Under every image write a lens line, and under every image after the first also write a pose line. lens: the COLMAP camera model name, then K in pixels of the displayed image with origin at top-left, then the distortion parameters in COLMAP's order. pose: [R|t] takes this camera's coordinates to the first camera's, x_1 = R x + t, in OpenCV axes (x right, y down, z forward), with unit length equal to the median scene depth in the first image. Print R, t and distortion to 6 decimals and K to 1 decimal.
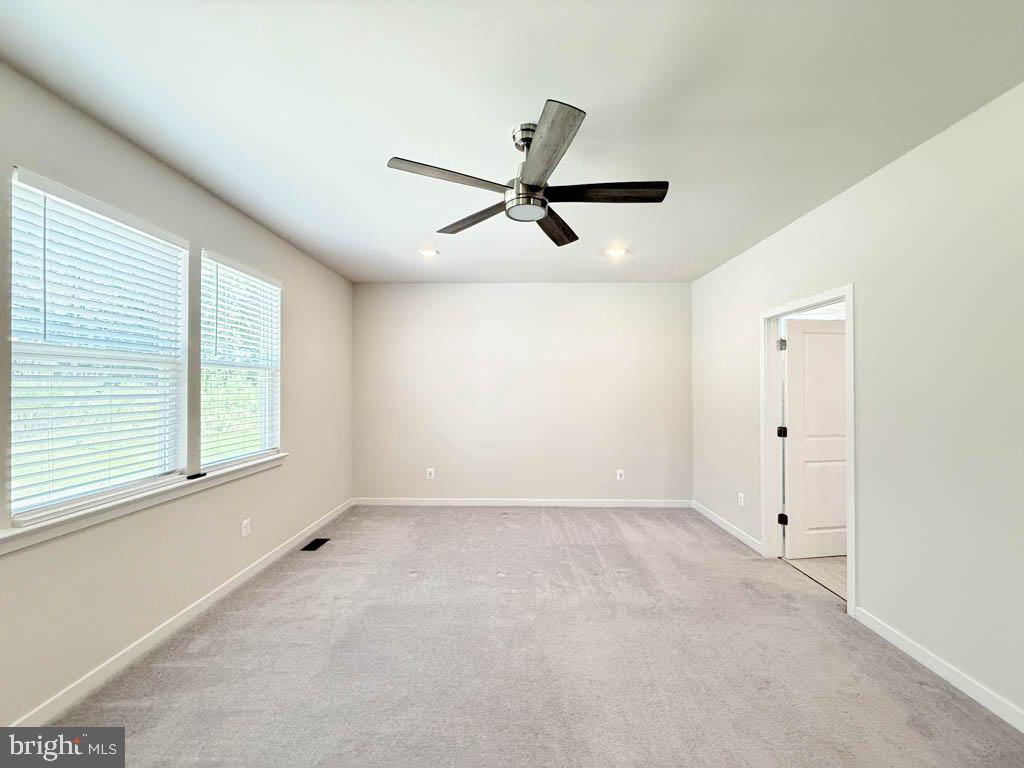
lens RADIAL K [[409.4, 0, 506.6], [0, 409.4, 386.5], [0, 0, 1]] dist [-0.001098, -0.000202]
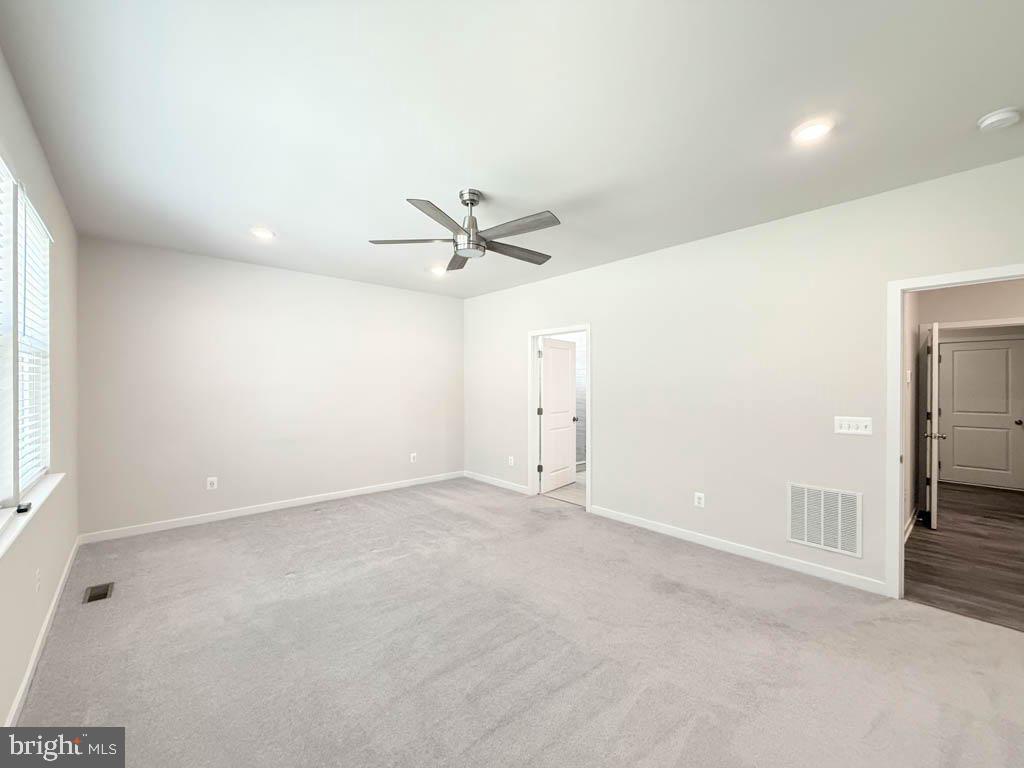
lens RADIAL K [[409.8, 0, 512.0], [0, 409.8, 384.0], [0, 0, 1]] dist [-0.000452, -0.000293]
pose [[0.737142, -0.000749, 0.675737, -0.437864], [-0.004076, 0.999976, 0.005554, -0.000108], [-0.675725, -0.006848, 0.737122, -0.057023]]
